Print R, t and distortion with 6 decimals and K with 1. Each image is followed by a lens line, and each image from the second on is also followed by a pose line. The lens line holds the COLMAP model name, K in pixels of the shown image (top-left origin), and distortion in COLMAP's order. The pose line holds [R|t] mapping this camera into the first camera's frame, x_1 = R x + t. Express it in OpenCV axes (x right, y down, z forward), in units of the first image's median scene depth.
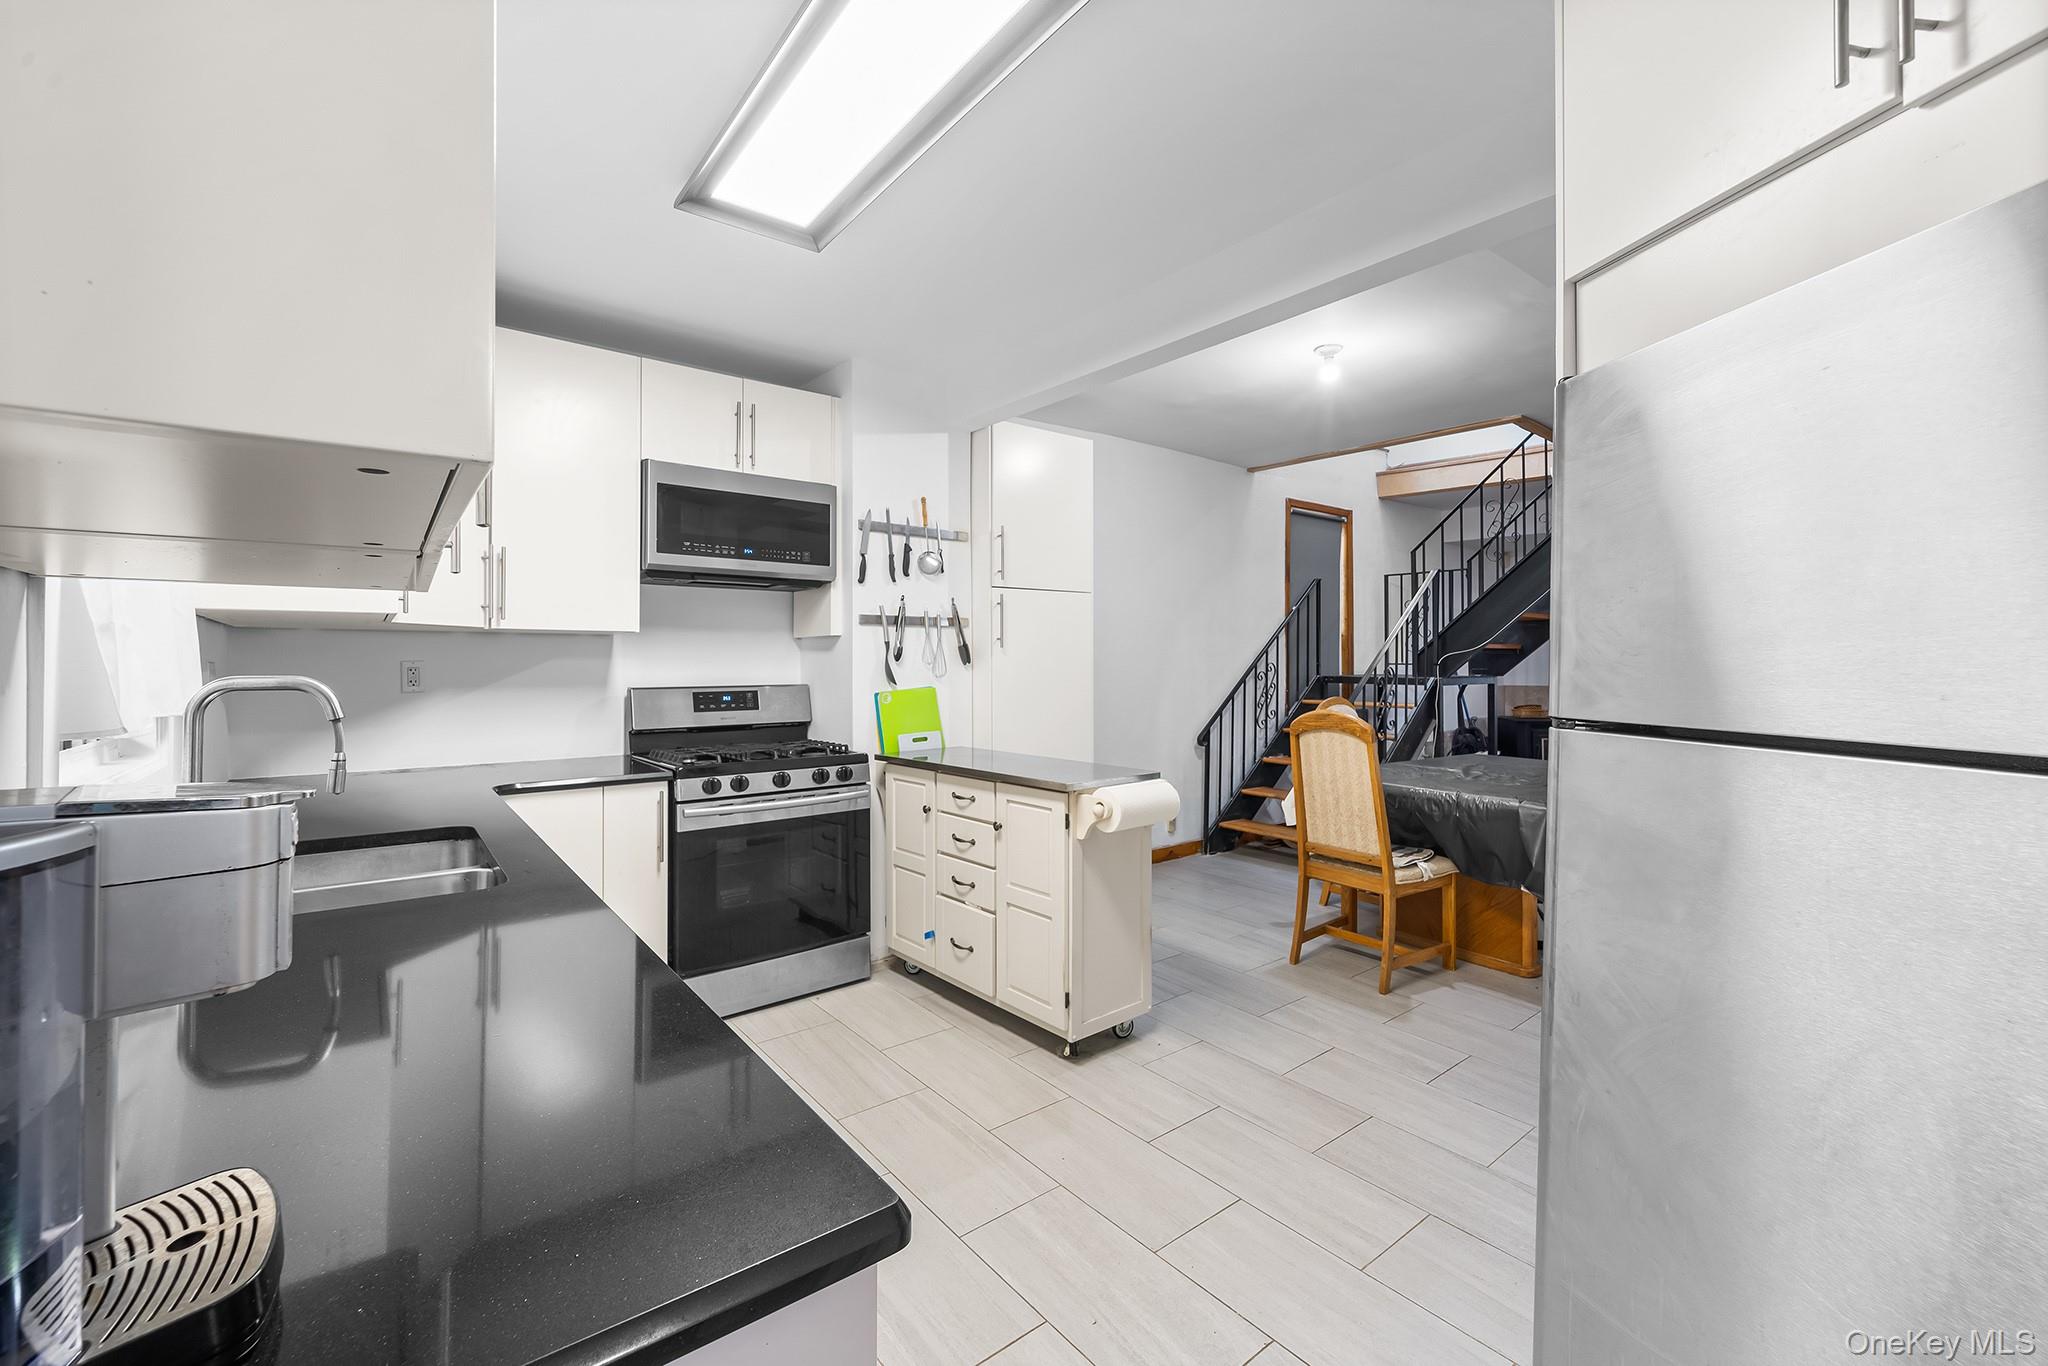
lens RADIAL K [[828.0, 0, 1026.7], [0, 828.0, 656.3], [0, 0, 1]] dist [-0.000781, -0.000042]
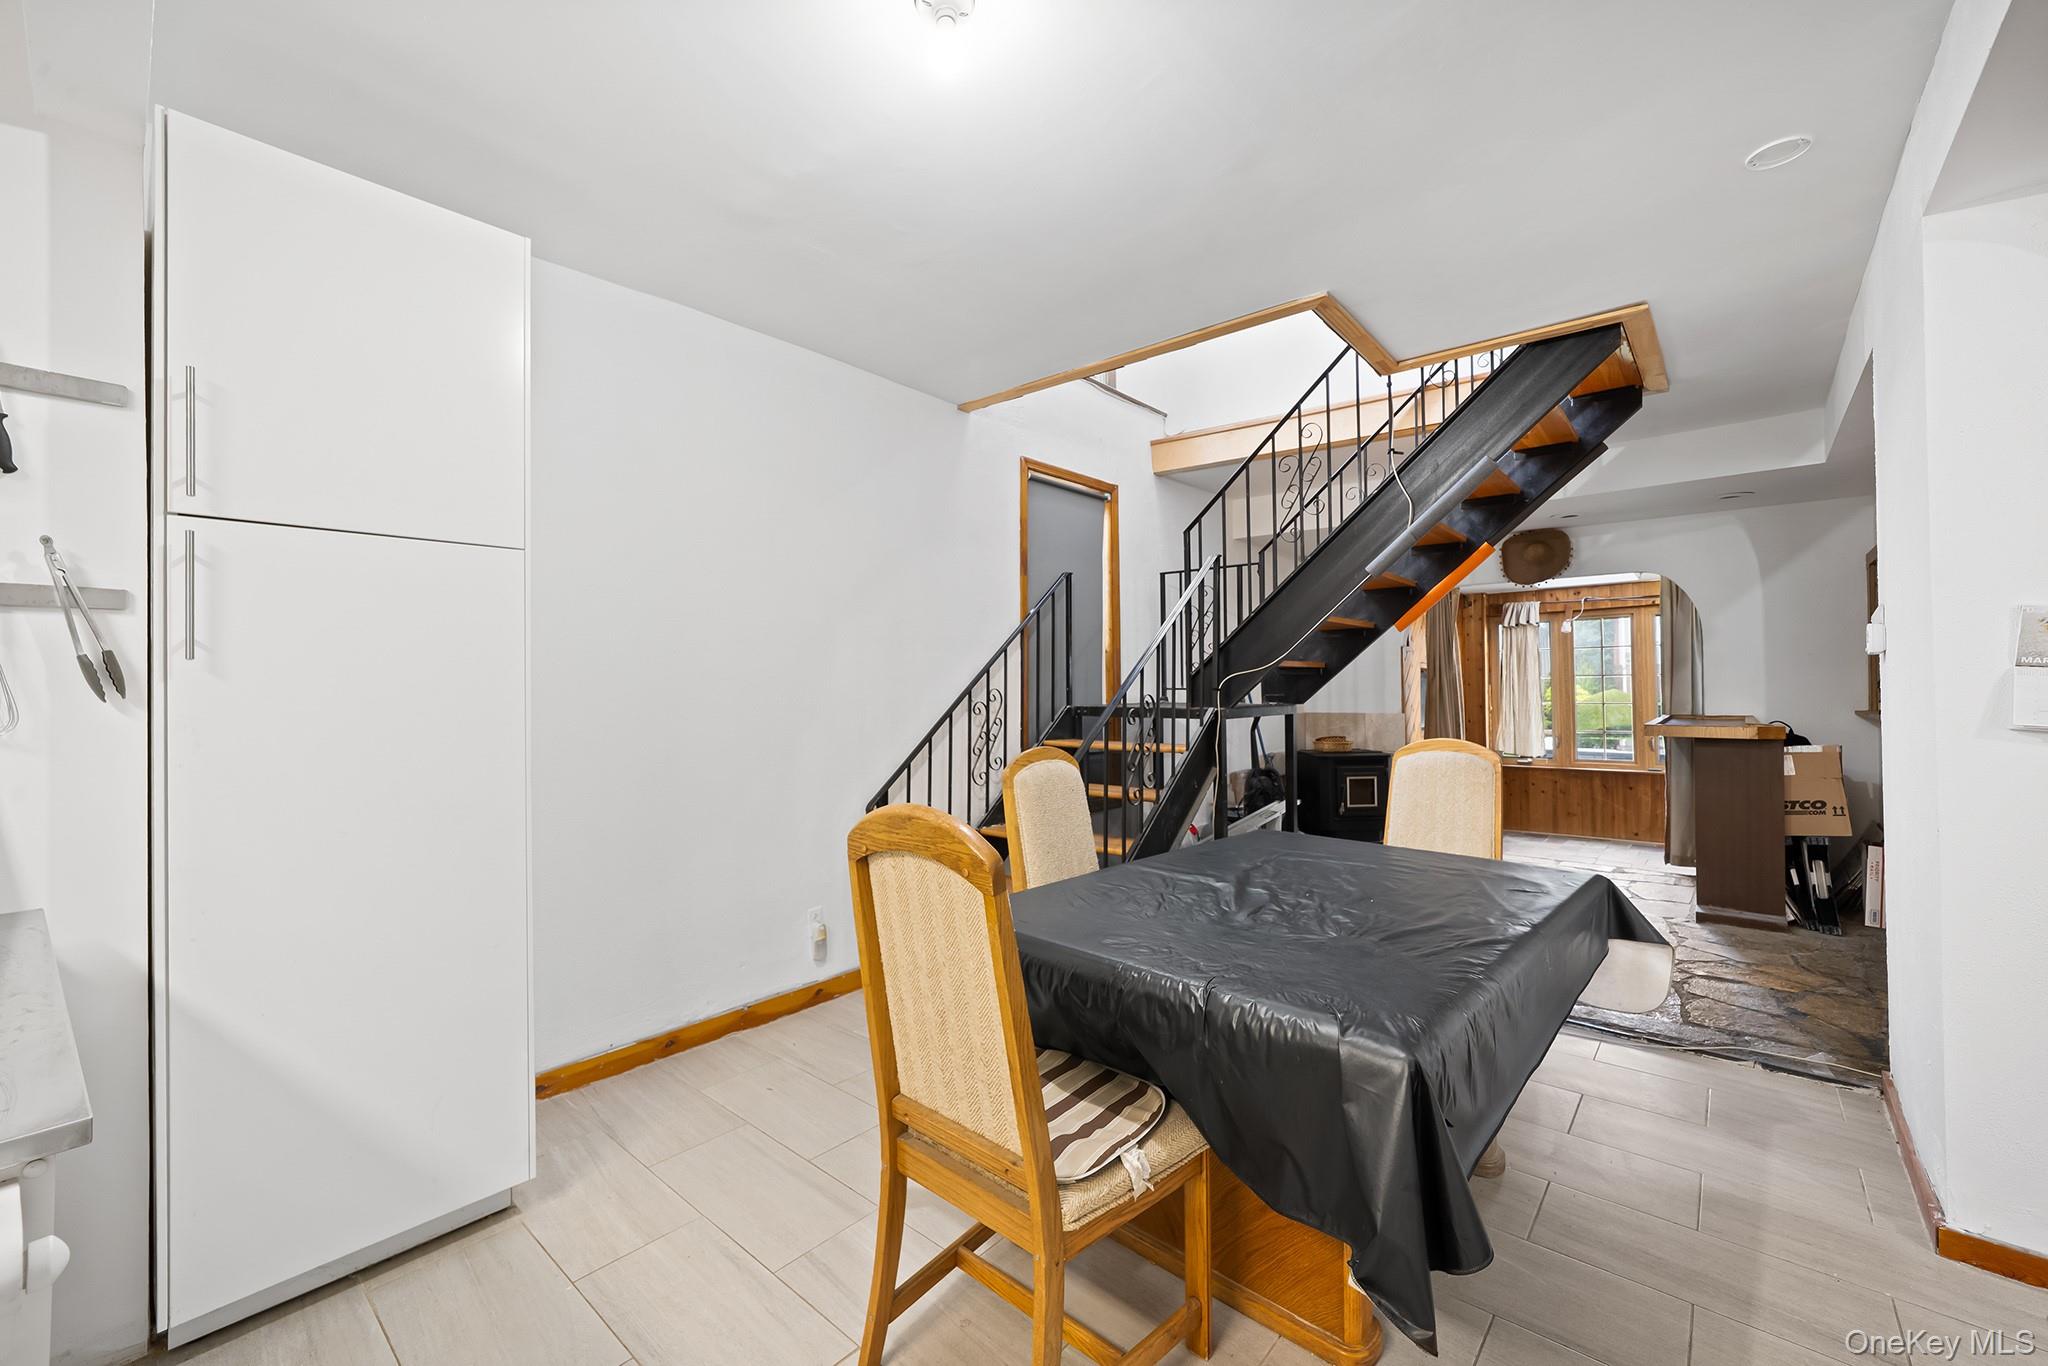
lens RADIAL K [[814.7, 0, 1014.2], [0, 814.7, 685.3], [0, 0, 1]] dist [-0.001006, -0.000049]
pose [[0.983667, -0.007538, 0.179839, 0.190888], [0.006933, 0.999968, 0.003989, 0.002291], [-0.179864, -0.002677, 0.983688, 0.331083]]
